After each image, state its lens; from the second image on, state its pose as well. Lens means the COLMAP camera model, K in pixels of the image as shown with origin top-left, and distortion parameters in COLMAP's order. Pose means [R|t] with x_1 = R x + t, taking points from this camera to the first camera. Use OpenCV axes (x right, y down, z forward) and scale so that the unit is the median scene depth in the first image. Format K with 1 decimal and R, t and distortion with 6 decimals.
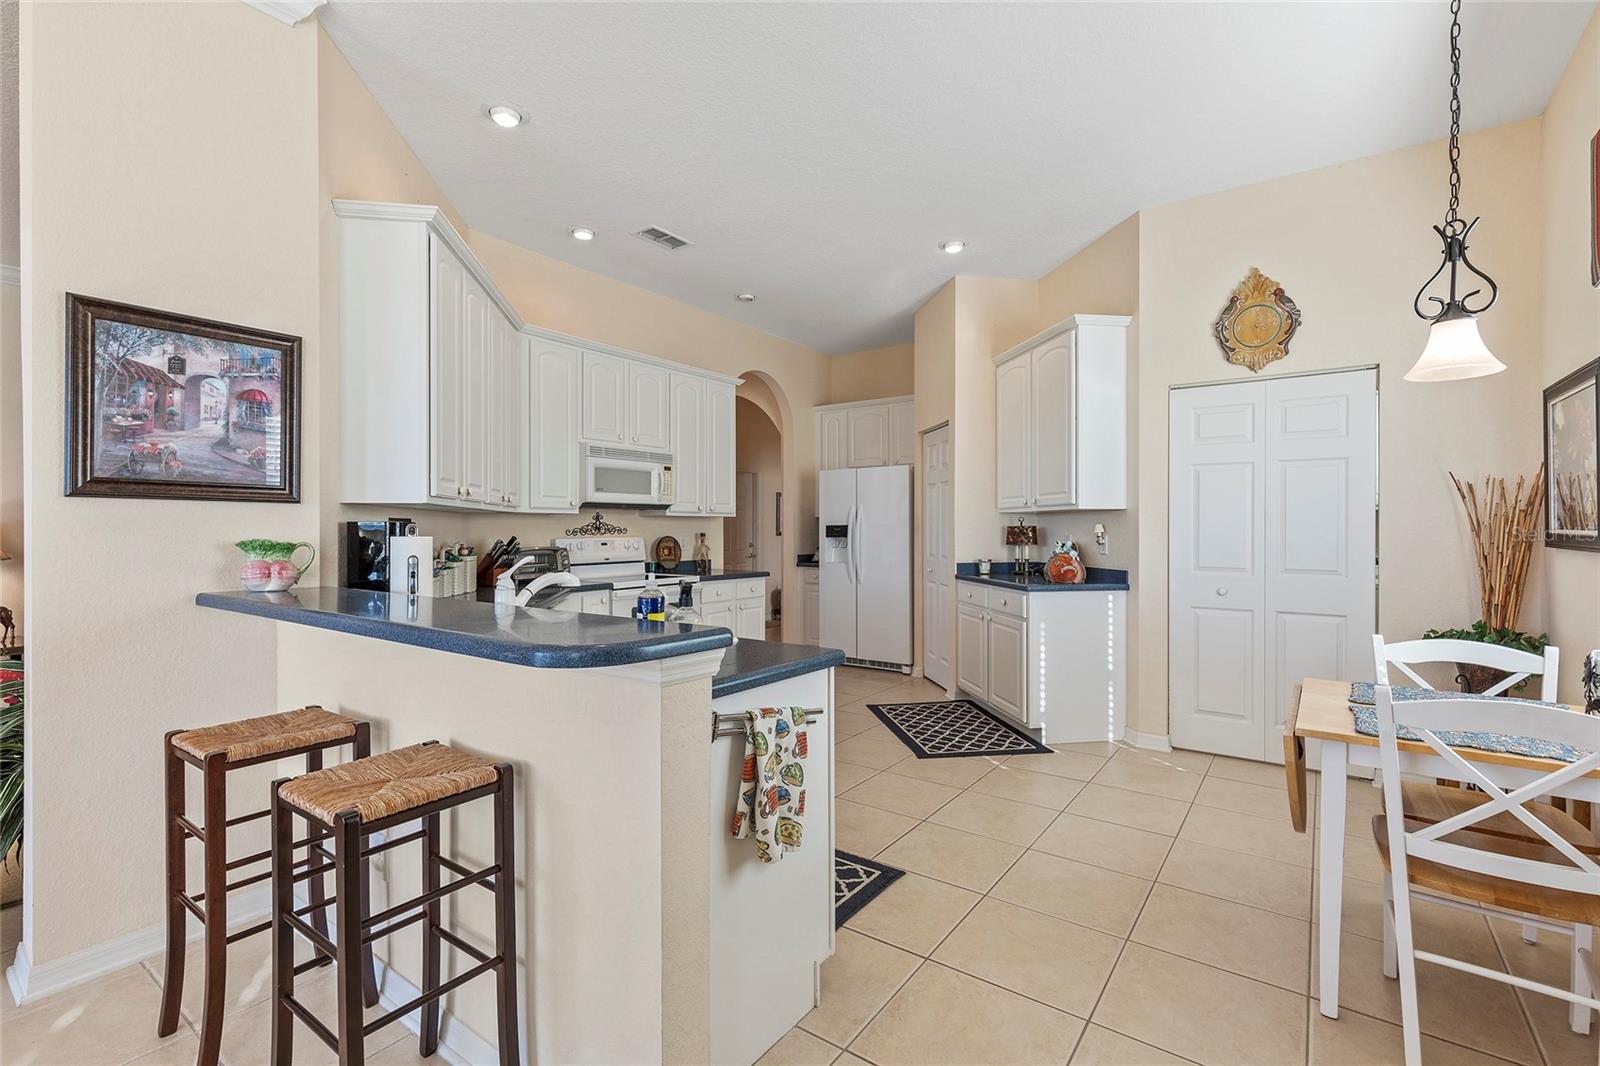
lens RADIAL K [[722.2, 0, 800.0], [0, 722.2, 533.0], [0, 0, 1]] dist [0.006912, -0.000194]
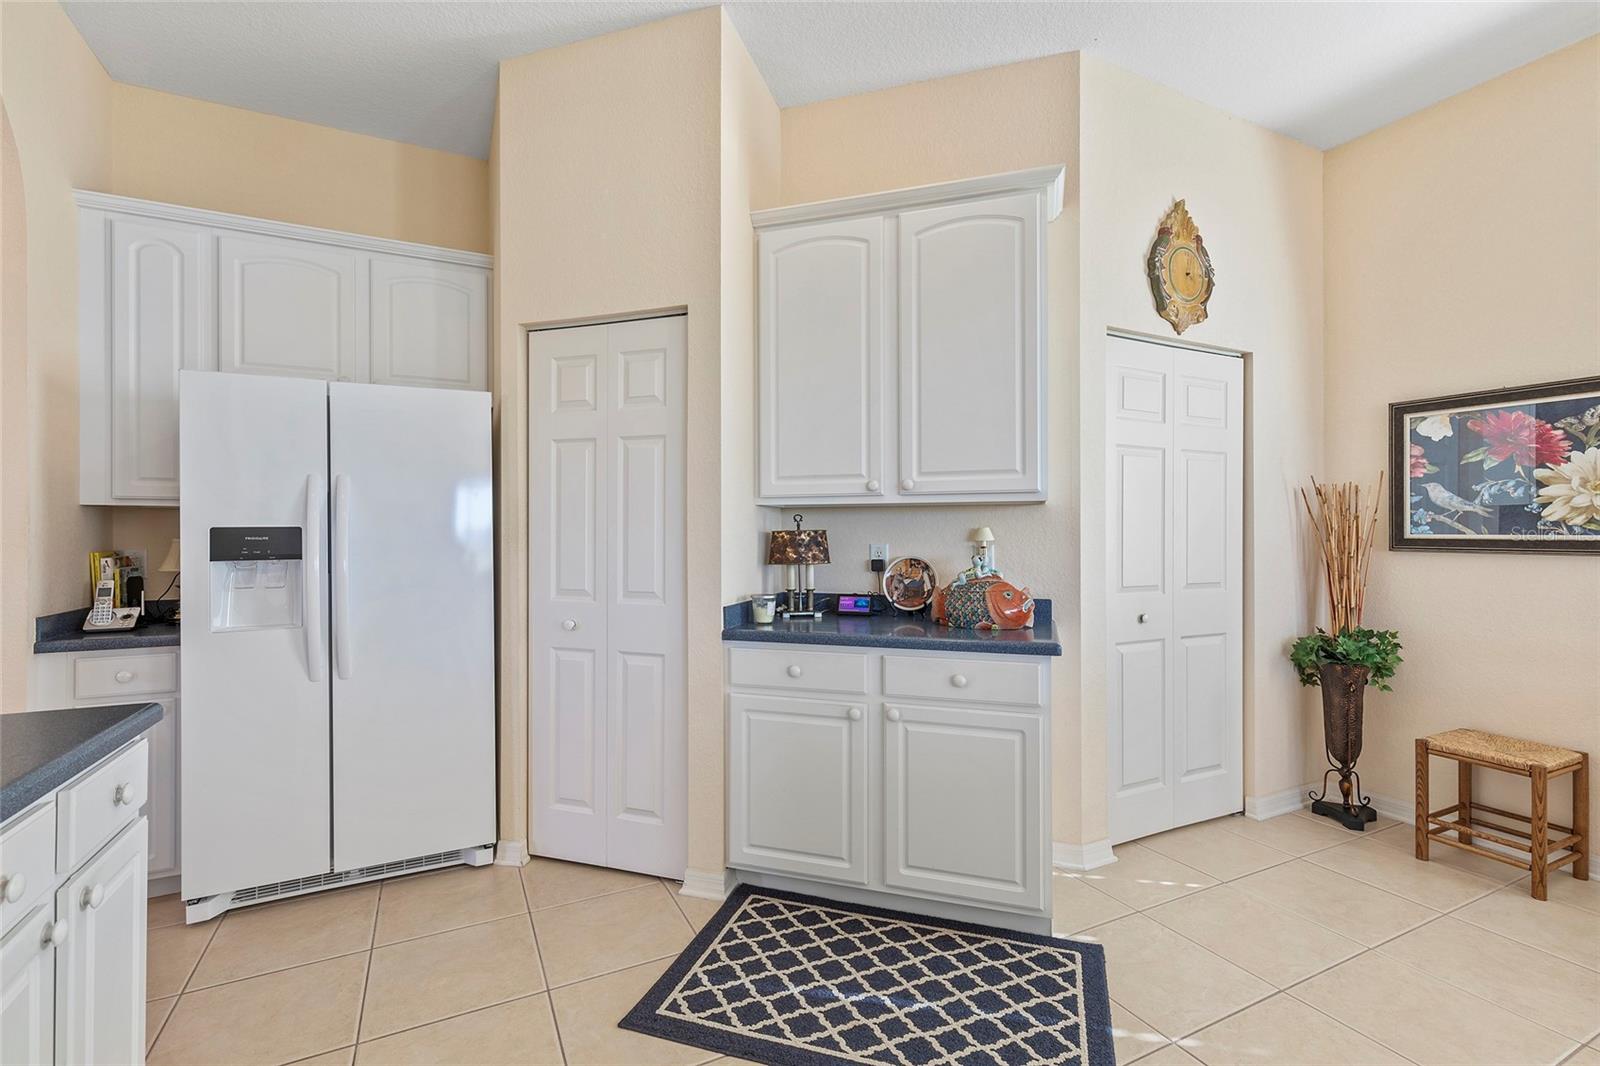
lens RADIAL K [[733.8, 0, 802.3], [0, 733.8, 522.7], [0, 0, 1]] dist [0.008642, -0.000238]
pose [[0.458027, 0.009100, 0.888892, -0.237778], [0.008434, 0.999858, -0.014582, -0.007959], [-0.888899, 0.014175, 0.457885, 0.904353]]
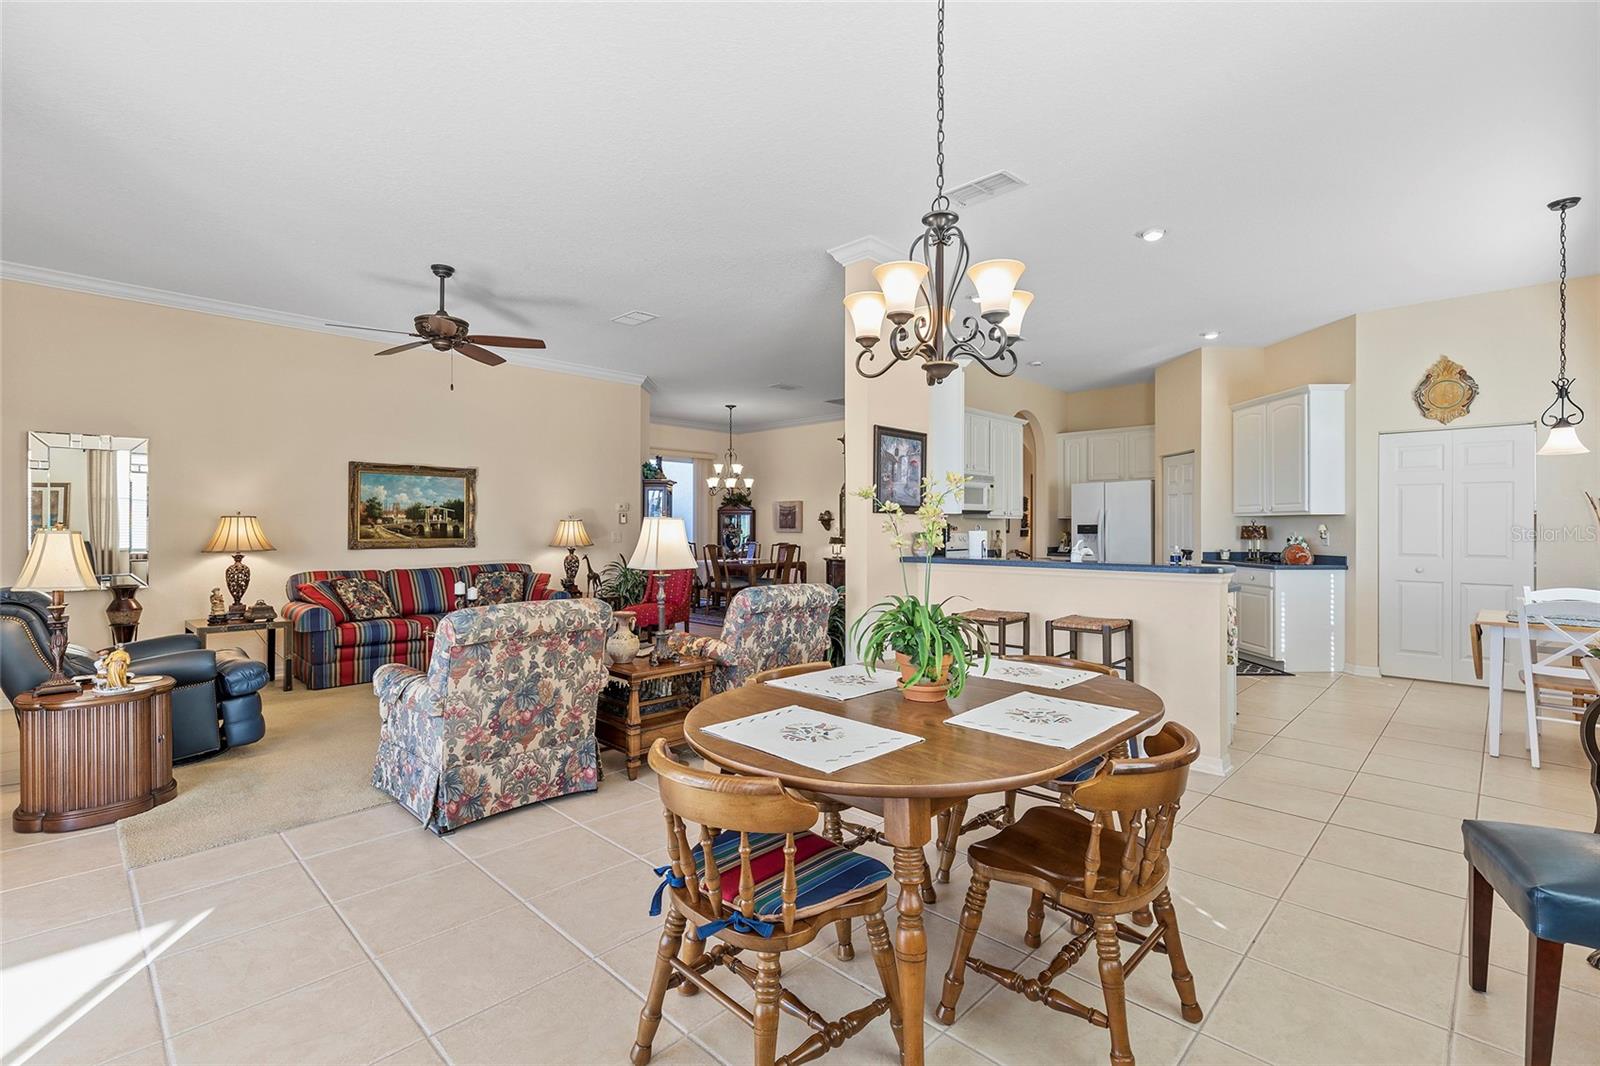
lens RADIAL K [[725.7, 0, 799.8], [0, 725.7, 528.0], [0, 0, 1]] dist [0.004001, -0.000029]
pose [[0.989524, 0.002359, -0.144352, -0.436320], [-0.002974, 0.999987, -0.004047, 0.003530], [0.144341, 0.004434, 0.989518, -0.628657]]
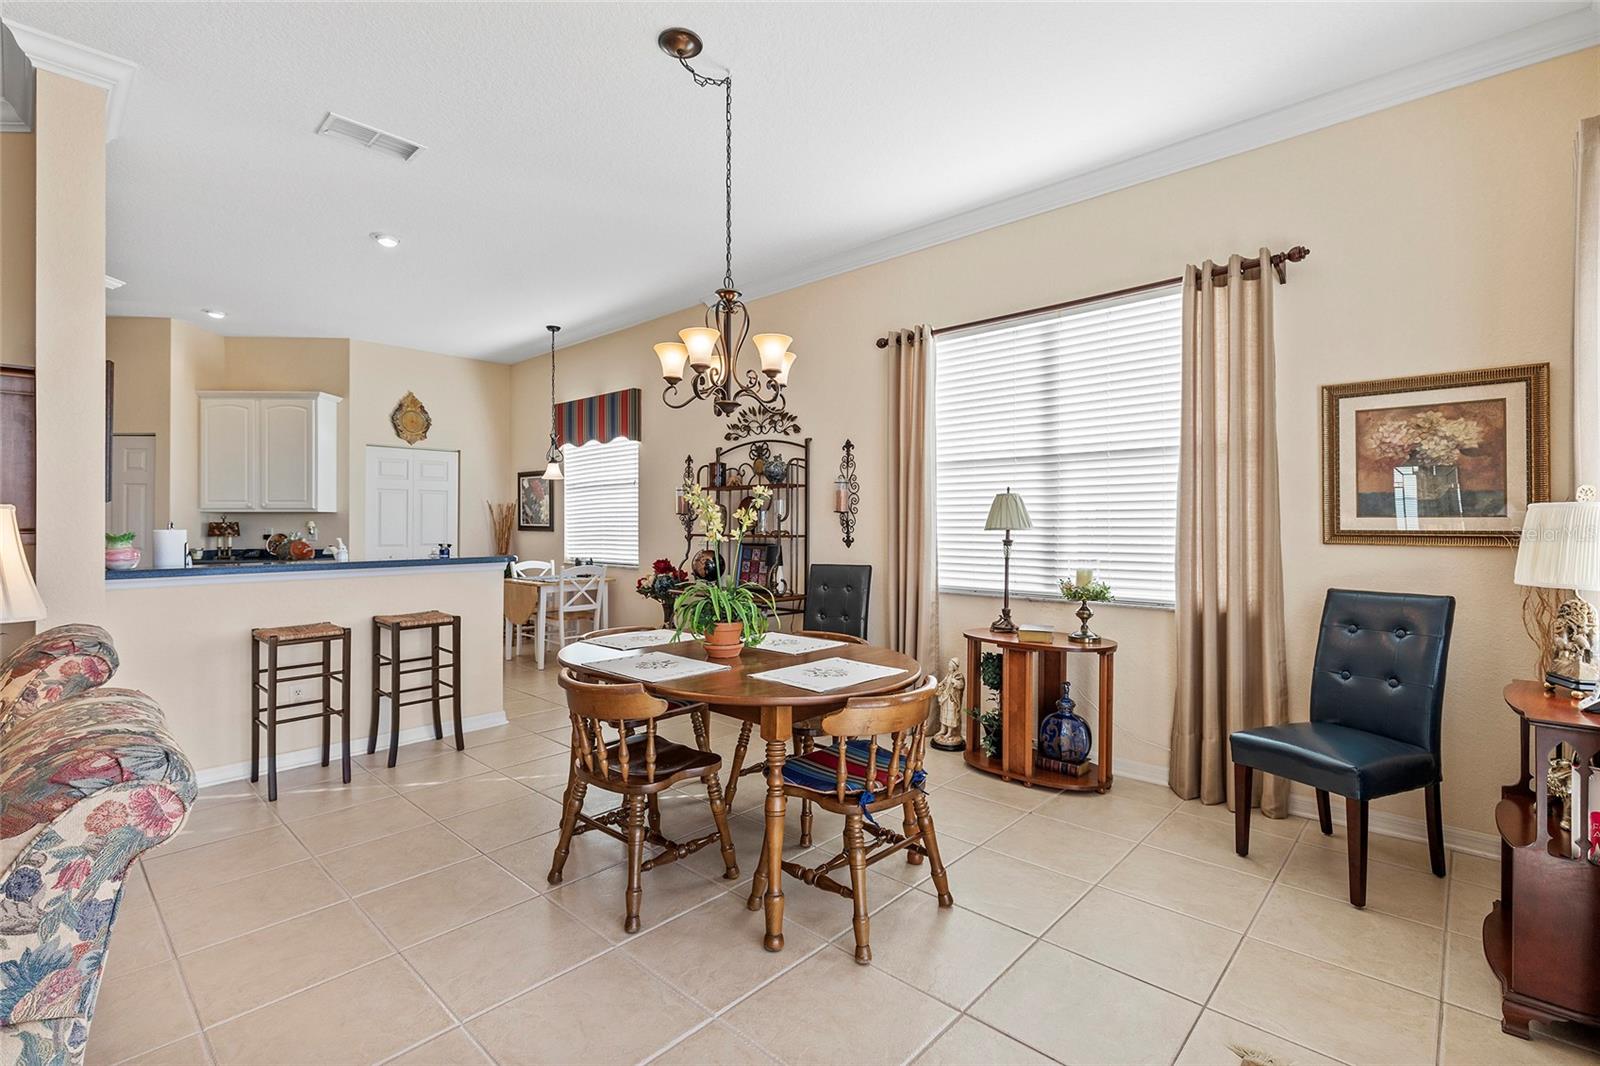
lens RADIAL K [[711.1, 0, 791.8], [0, 711.1, 515.5], [0, 0, 1]] dist [-0.002745, -0.000387]
pose [[0.124637, 0.006881, 0.992179, -1.051915], [0.006282, 0.999950, -0.007724, -0.006136], [-0.992183, 0.007196, 0.124587, -0.245245]]
